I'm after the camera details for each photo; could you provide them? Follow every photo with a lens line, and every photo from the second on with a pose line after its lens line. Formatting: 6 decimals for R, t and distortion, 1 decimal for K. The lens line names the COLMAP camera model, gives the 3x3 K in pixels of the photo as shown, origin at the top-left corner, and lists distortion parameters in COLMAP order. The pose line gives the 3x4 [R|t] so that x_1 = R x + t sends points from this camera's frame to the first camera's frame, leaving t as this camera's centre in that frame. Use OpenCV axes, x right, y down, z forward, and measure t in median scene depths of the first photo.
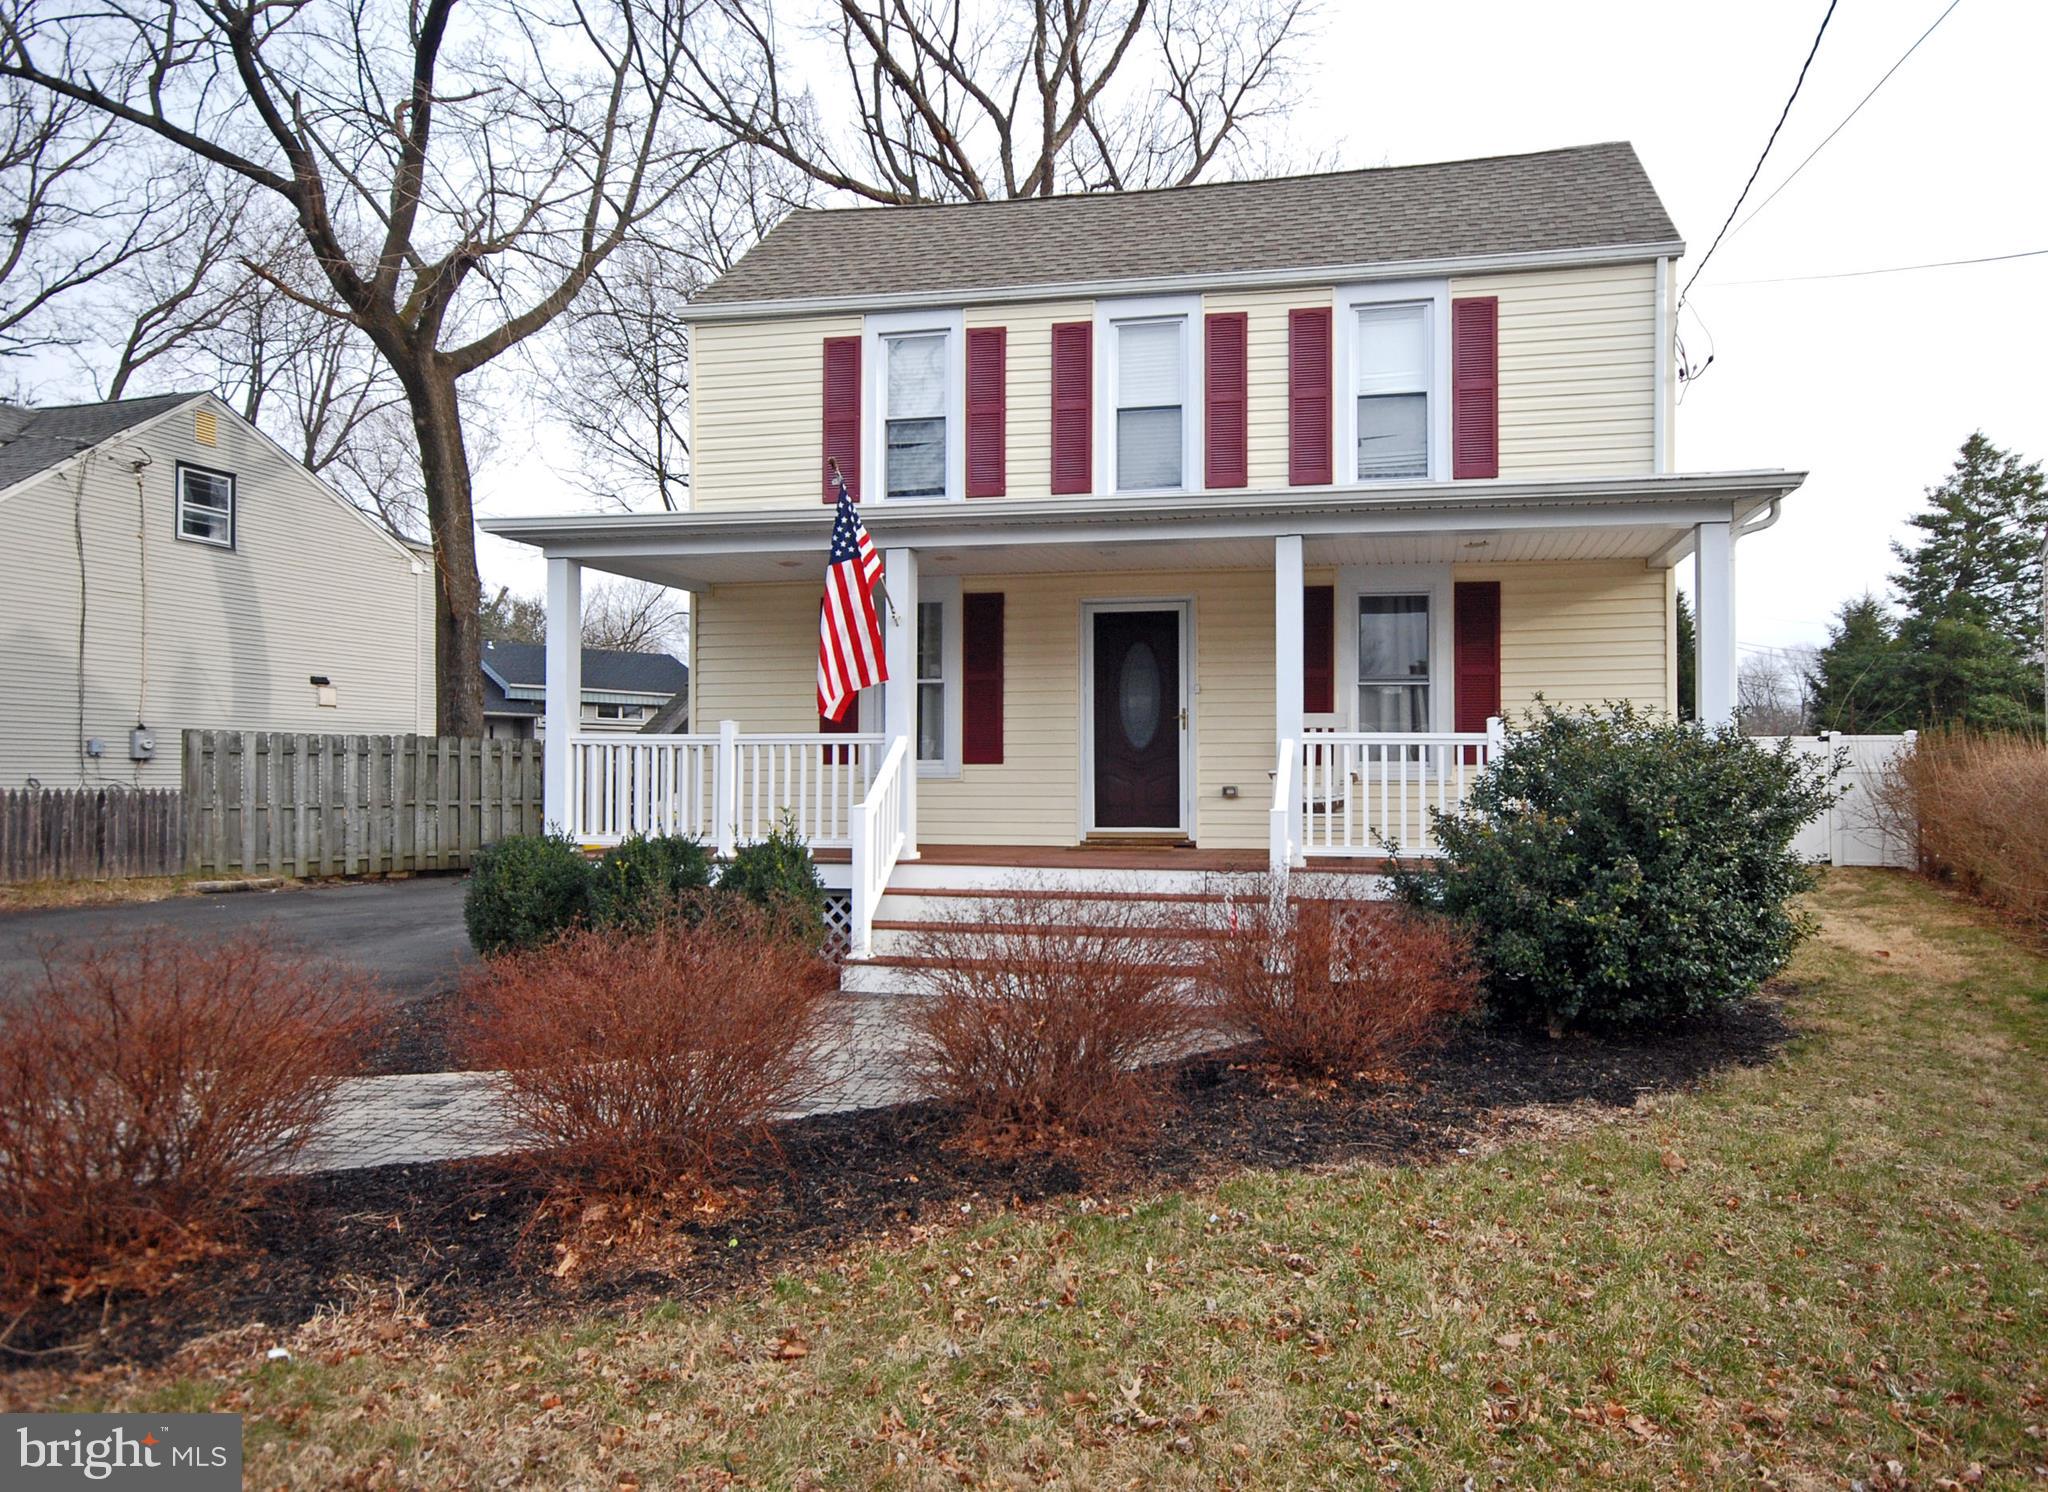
lens RADIAL K [[1410.4, 0, 1024.0], [0, 1410.4, 746.0], [0, 0, 1]] dist [0.002899, 0.000347]
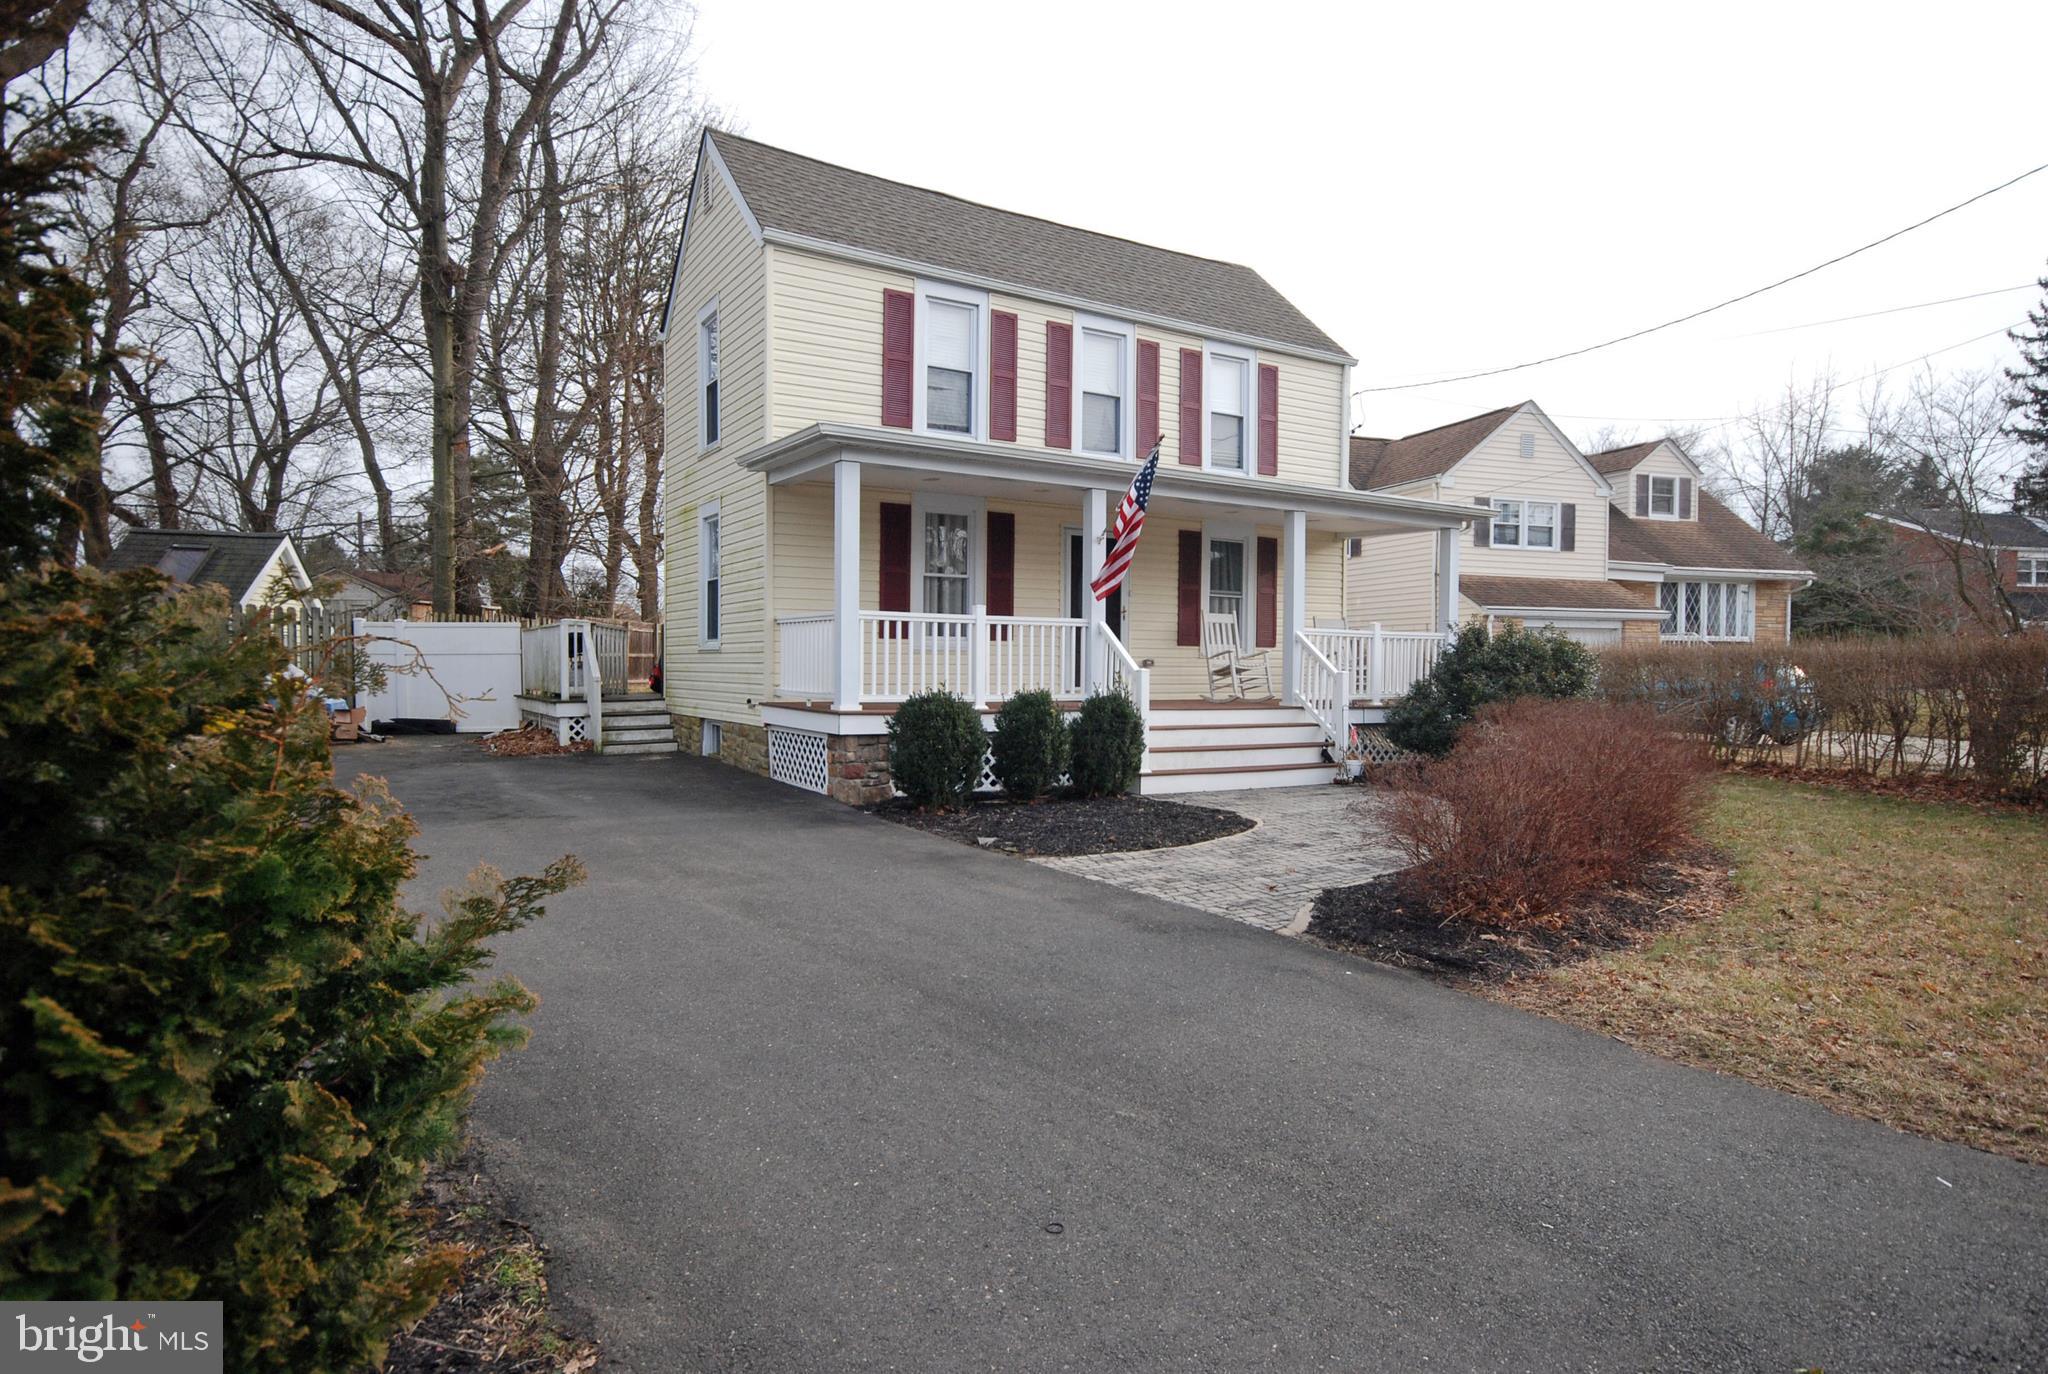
lens RADIAL K [[1178.7, 0, 1057.1], [0, 1178.7, 683.4], [0, 0, 1]] dist [0.013740, -0.000439]
pose [[0.717179, -0.007525, 0.696849, -0.752925], [-0.032581, 0.998486, 0.044314, 0.001628], [-0.696127, -0.054485, 0.715848, 0.148902]]
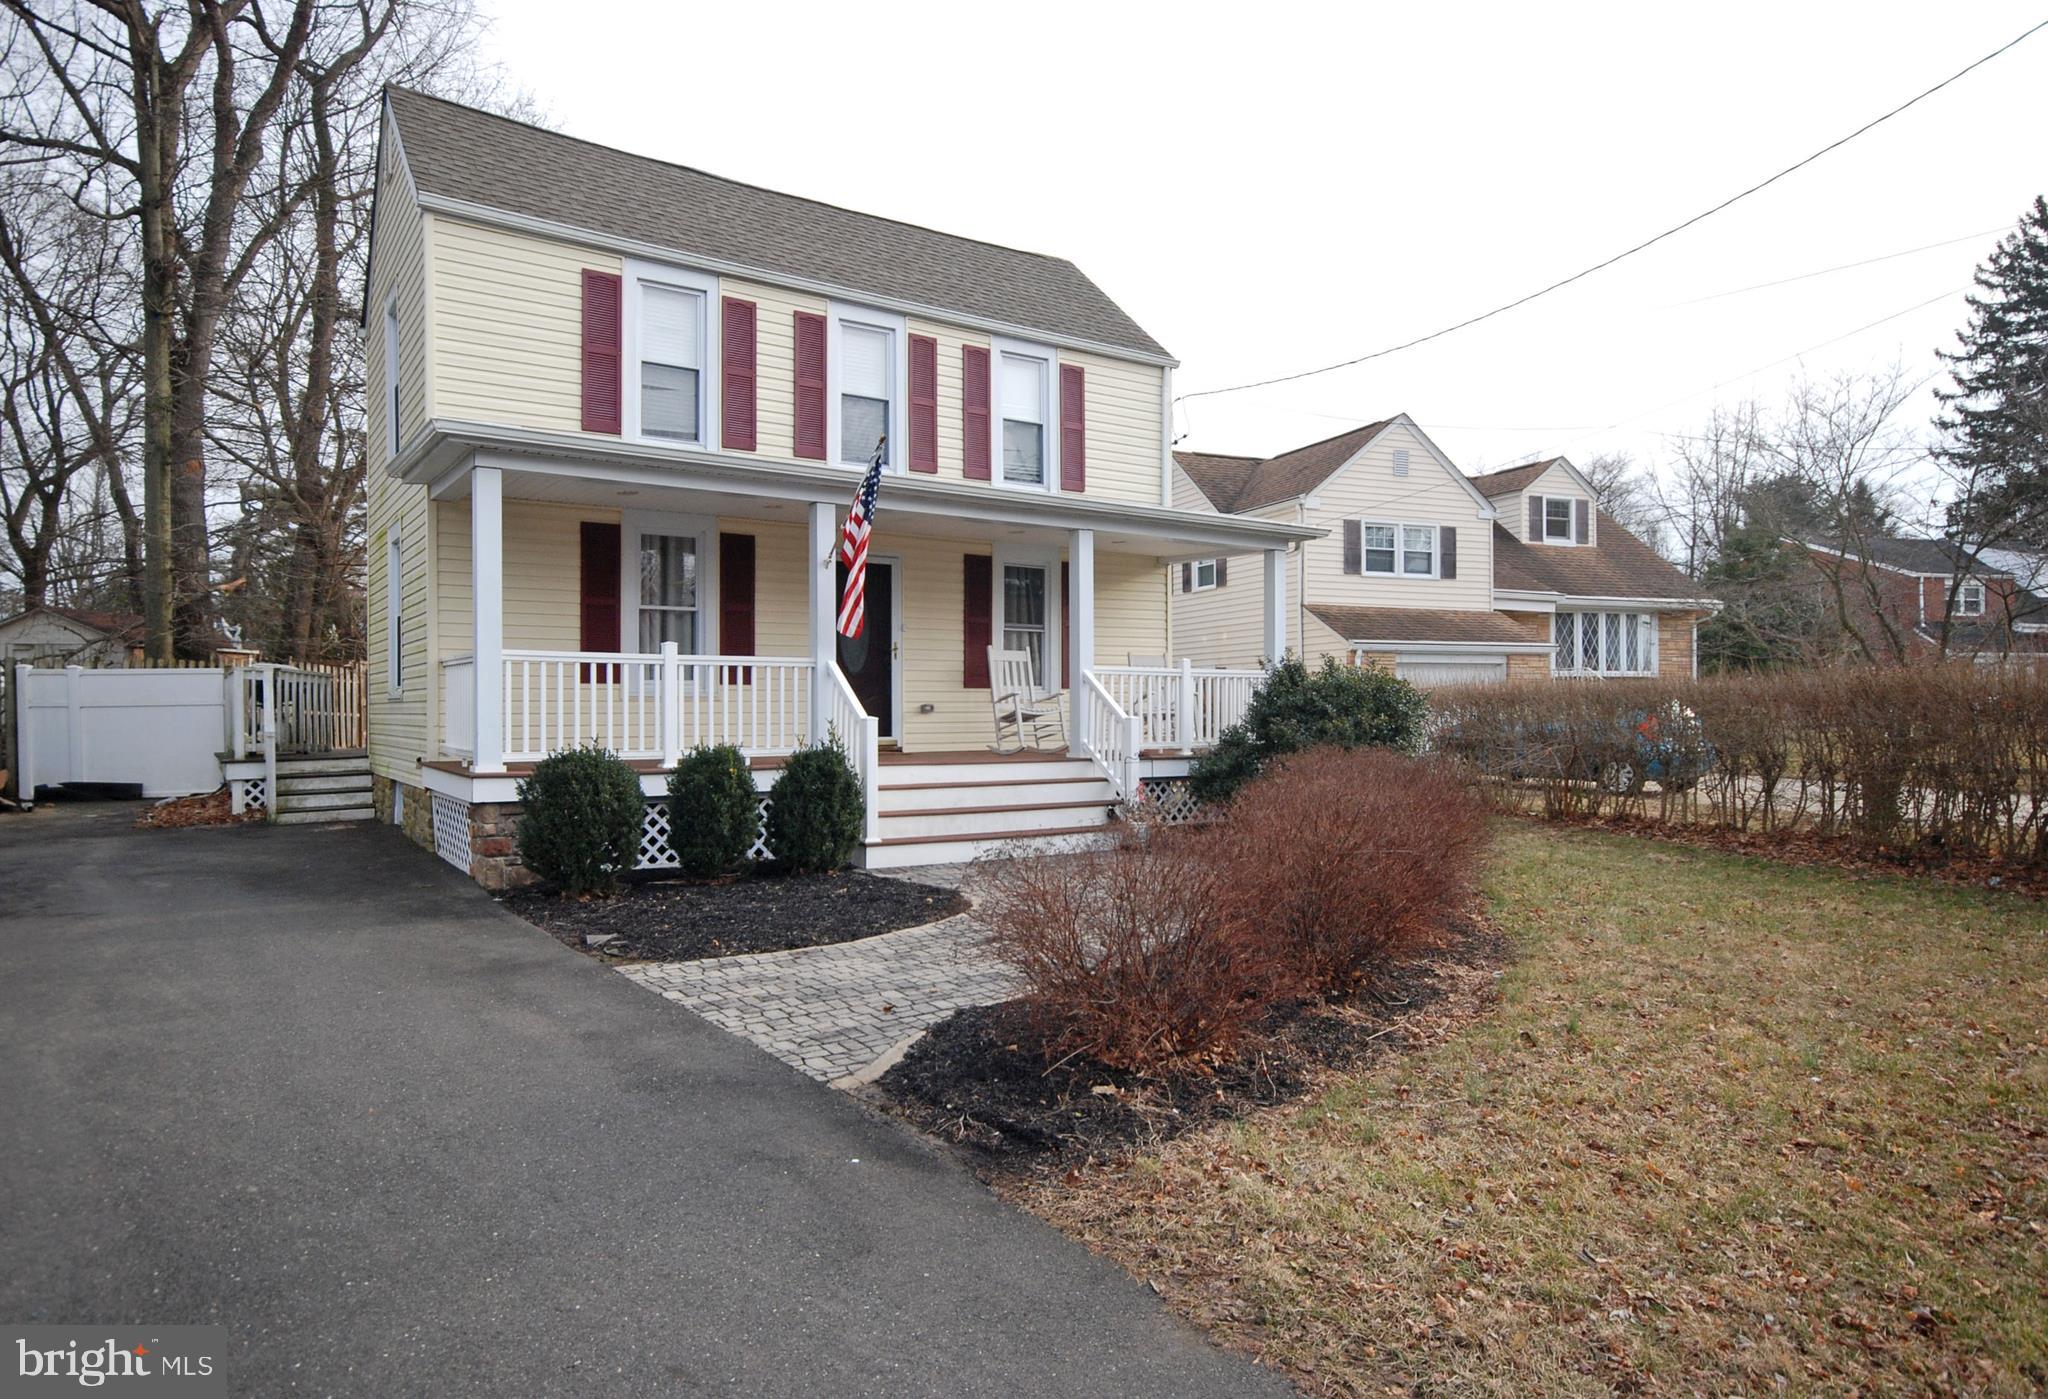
lens RADIAL K [[1239.7, 0, 1024.0], [0, 1239.7, 699.5], [0, 0, 1]] dist [0.007632, 0.004940]
pose [[0.695079, 0.000521, 0.718933, -0.572878], [-0.023352, 0.999488, 0.021852, -0.002463], [-0.718554, -0.031977, 0.694735, 0.131038]]
